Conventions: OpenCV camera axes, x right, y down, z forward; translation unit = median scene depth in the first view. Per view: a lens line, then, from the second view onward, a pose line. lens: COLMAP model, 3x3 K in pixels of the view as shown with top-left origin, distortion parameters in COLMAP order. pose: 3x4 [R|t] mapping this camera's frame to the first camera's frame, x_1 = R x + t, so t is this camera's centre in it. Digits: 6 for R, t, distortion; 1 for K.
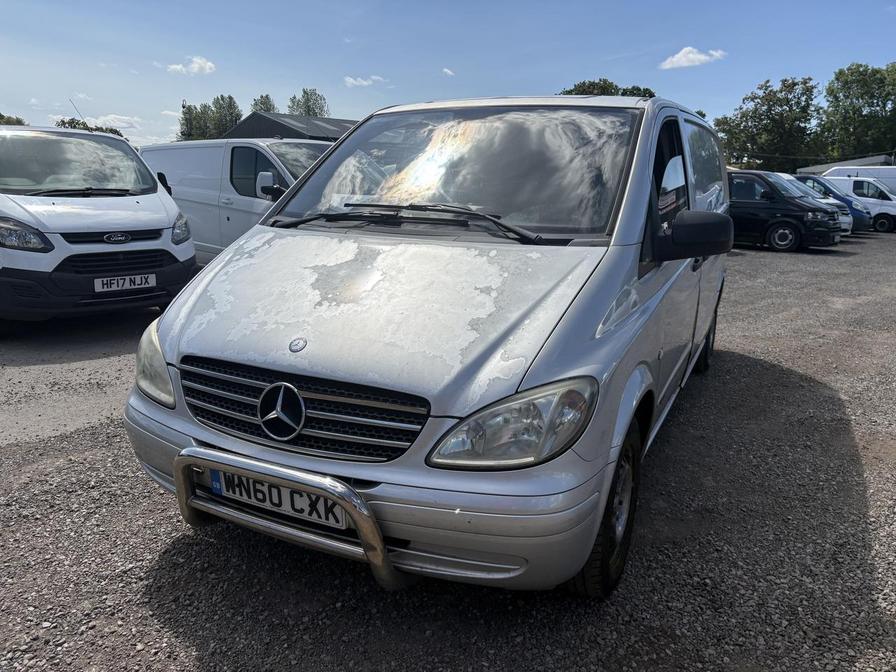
lens RADIAL K [[691.5, 0, 450.9], [0, 691.5, 339.3], [0, 0, 1]] dist [0.042506, -0.046665]
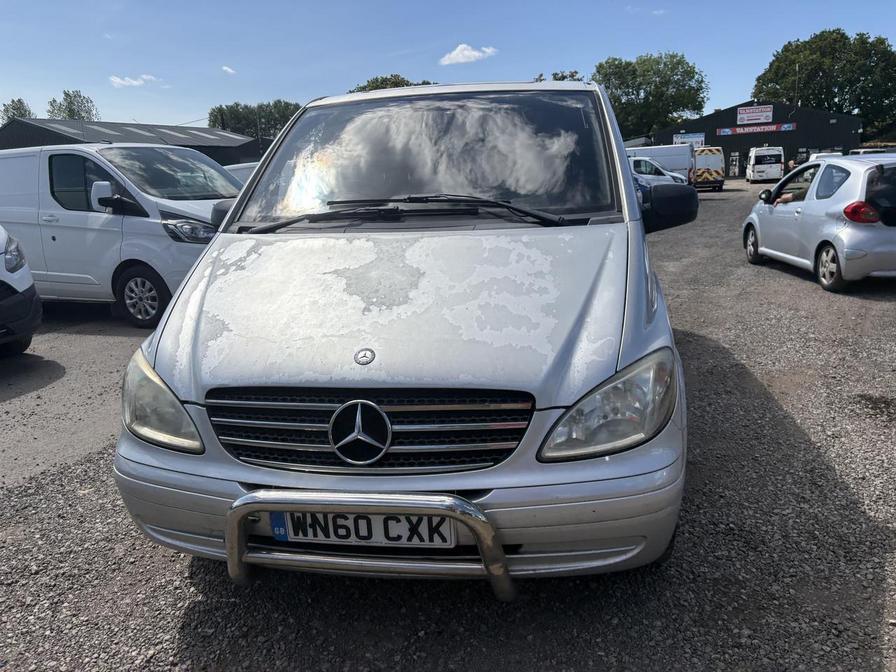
lens RADIAL K [[691.5, 0, 453.6], [0, 691.5, 326.3], [0, 0, 1]] dist [0.042506, -0.046665]
pose [[0.948224, -0.123484, 0.292615, -0.322820], [0.127635, 0.991809, 0.004943, -0.017856], [-0.290828, 0.032660, 0.956218, 0.092809]]
